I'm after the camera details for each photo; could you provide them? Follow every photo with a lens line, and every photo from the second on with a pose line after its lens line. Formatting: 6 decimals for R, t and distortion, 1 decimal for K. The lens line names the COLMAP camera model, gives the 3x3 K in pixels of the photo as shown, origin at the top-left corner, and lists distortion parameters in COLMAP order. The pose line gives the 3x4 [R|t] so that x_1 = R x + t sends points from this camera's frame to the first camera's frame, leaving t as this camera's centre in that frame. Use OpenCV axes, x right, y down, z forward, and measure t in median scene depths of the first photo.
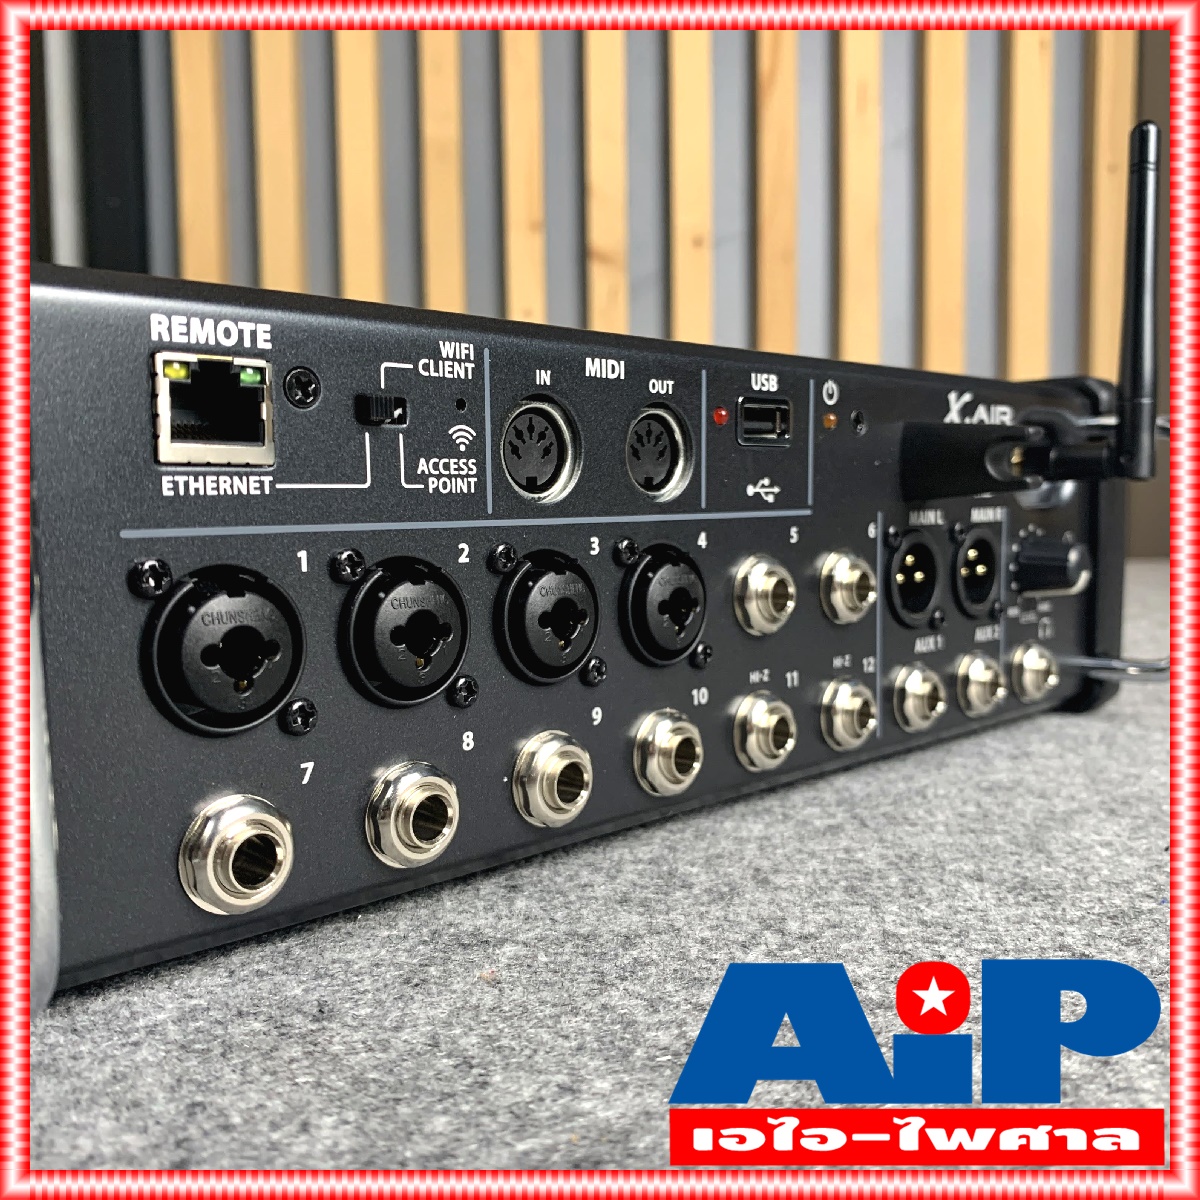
lens RADIAL K [[1188.1, 0, 586.8], [0, 1188.1, 609.0], [0, 0, 1]] dist [0.215284, -0.804575]
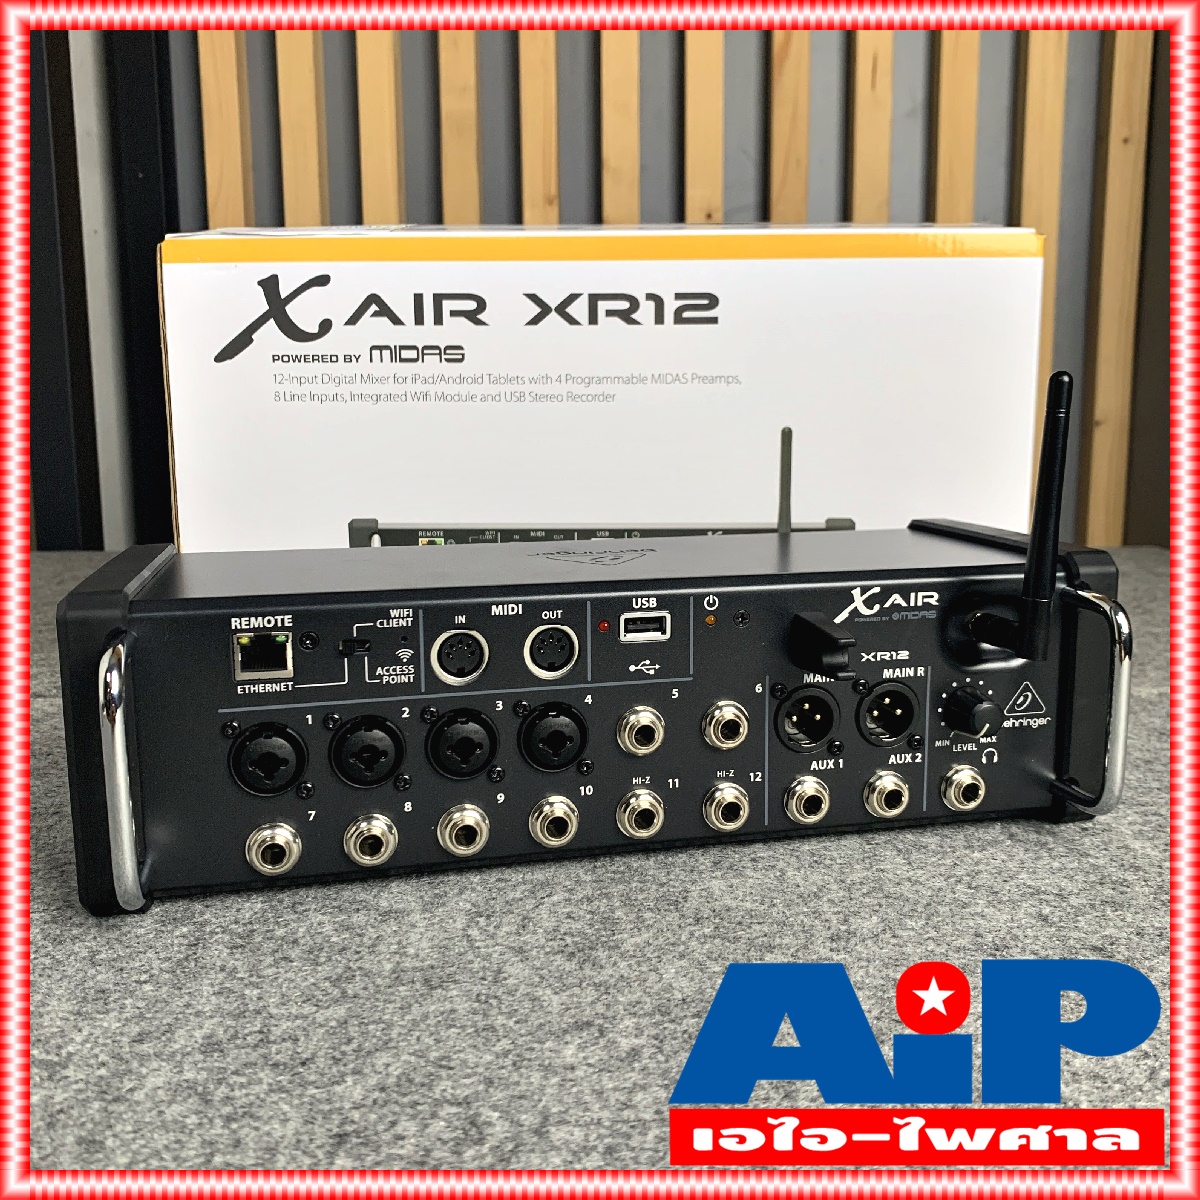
lens RADIAL K [[1175.0, 0, 603.5], [0, 1175.0, 593.1], [0, 0, 1]] dist [0.201219, -0.657774]
pose [[0.859379, 0.093197, -0.502774, 1.118811], [-0.051826, 0.994062, 0.095680, -0.438925], [0.508705, -0.056168, 0.859107, -0.480871]]
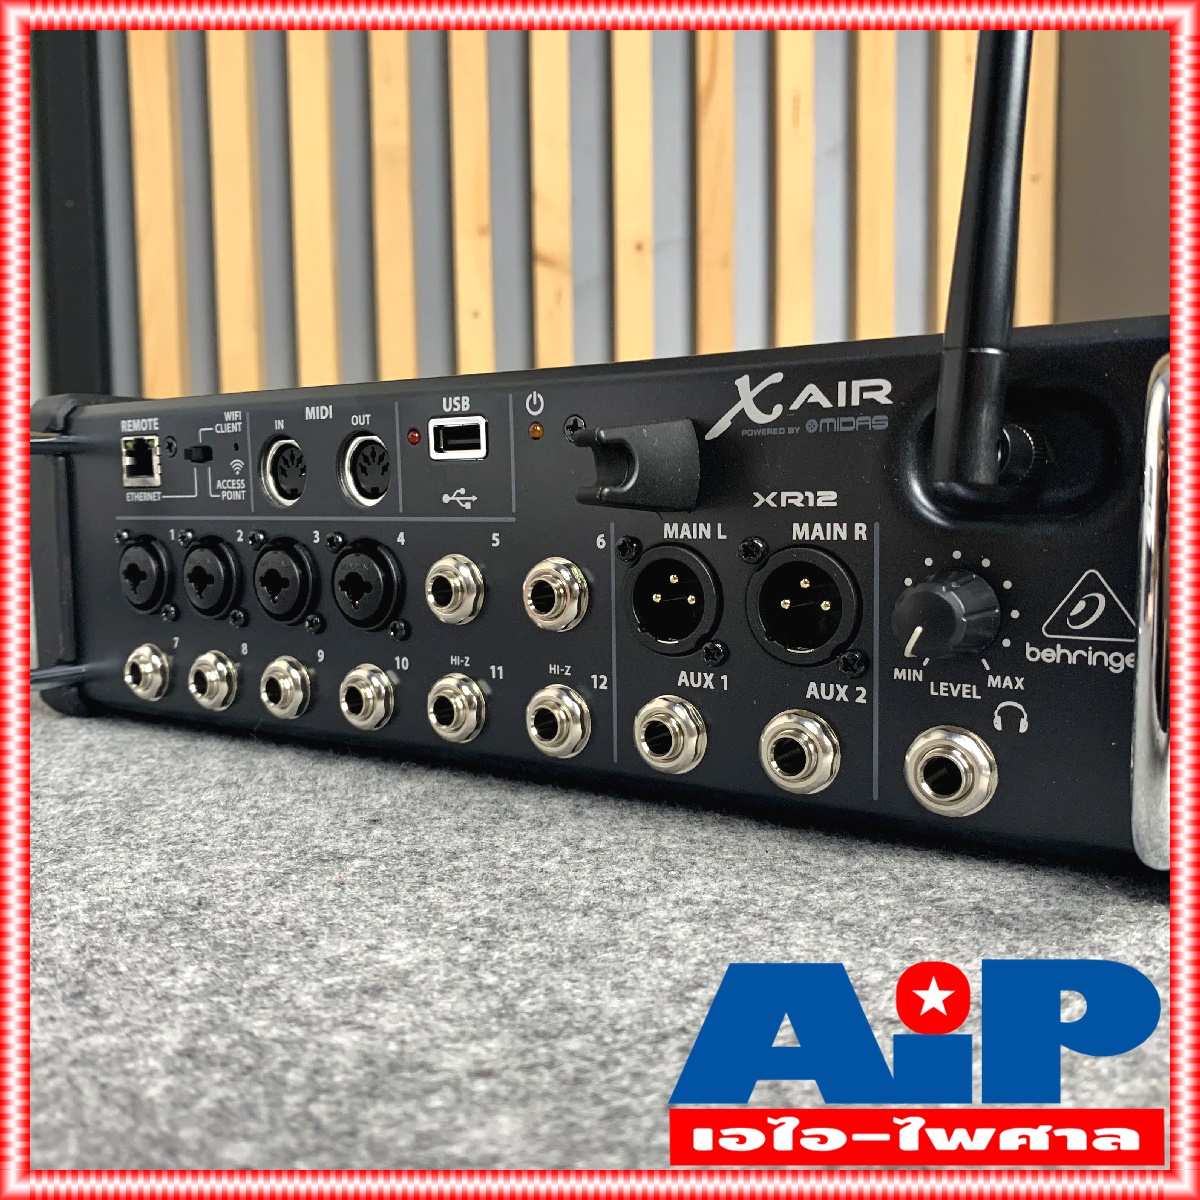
lens RADIAL K [[1188.1, 0, 586.8], [0, 1188.1, 609.0], [0, 0, 1]] dist [0.215284, -0.804575]
pose [[0.197363, 0.108726, -0.974283, 1.633500], [-0.078662, 0.992383, 0.094811, -0.141853], [0.977169, 0.057927, 0.204412, 1.127161]]
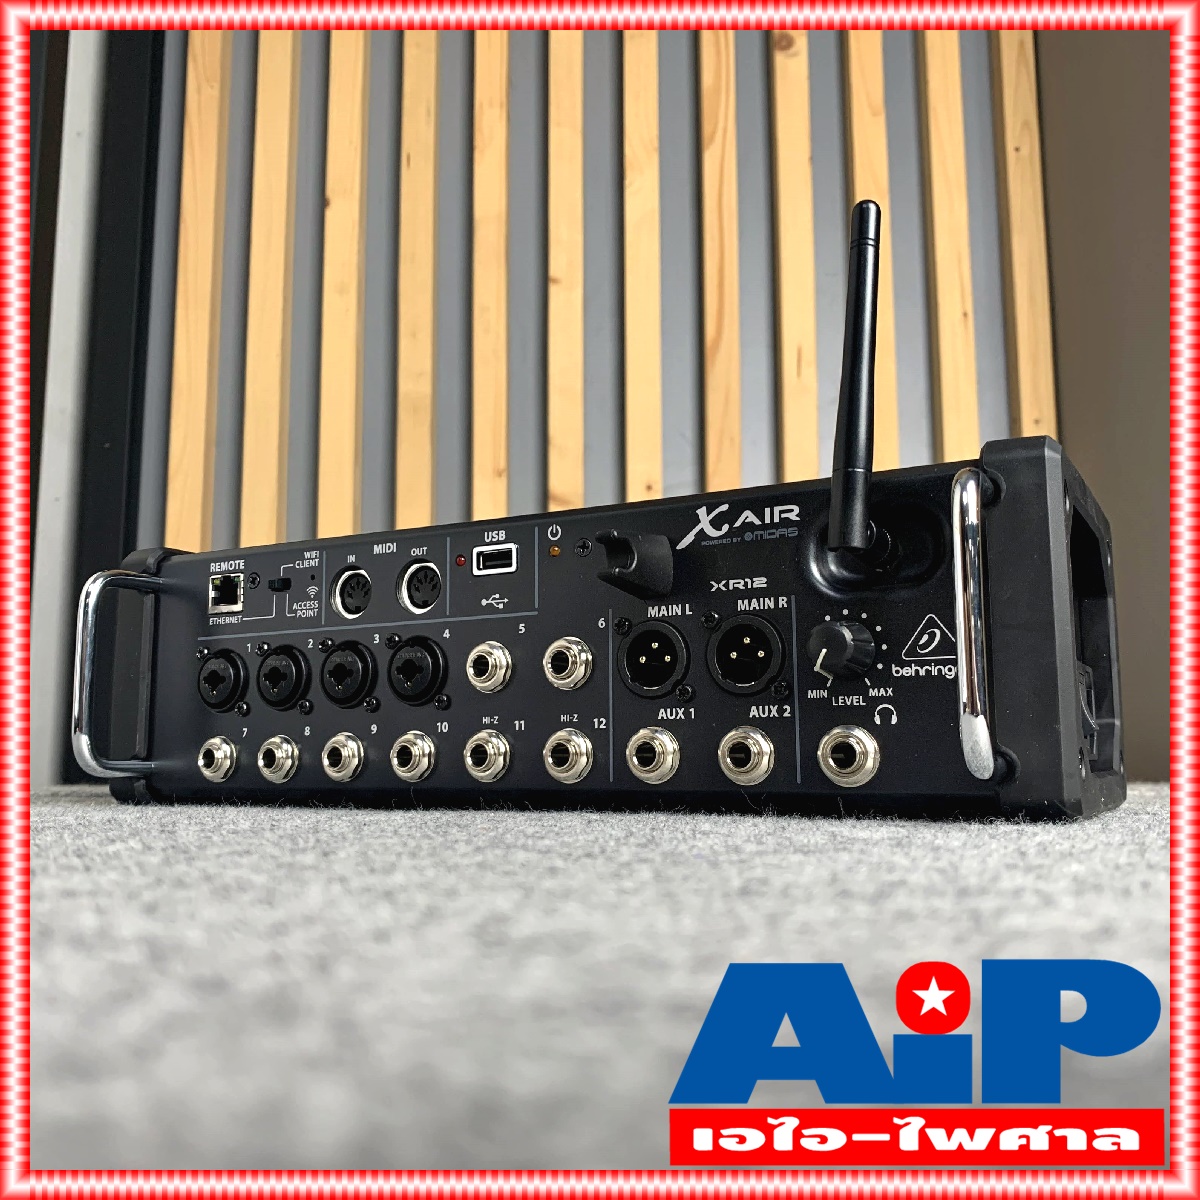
lens RADIAL K [[1188.1, 0, 586.8], [0, 1188.1, 609.0], [0, 0, 1]] dist [0.215284, -0.804575]
pose [[0.288508, -0.110637, -0.951064, 2.131629], [-0.089904, 0.985783, -0.141949, 0.156702], [0.953247, 0.126458, 0.274460, 0.864130]]
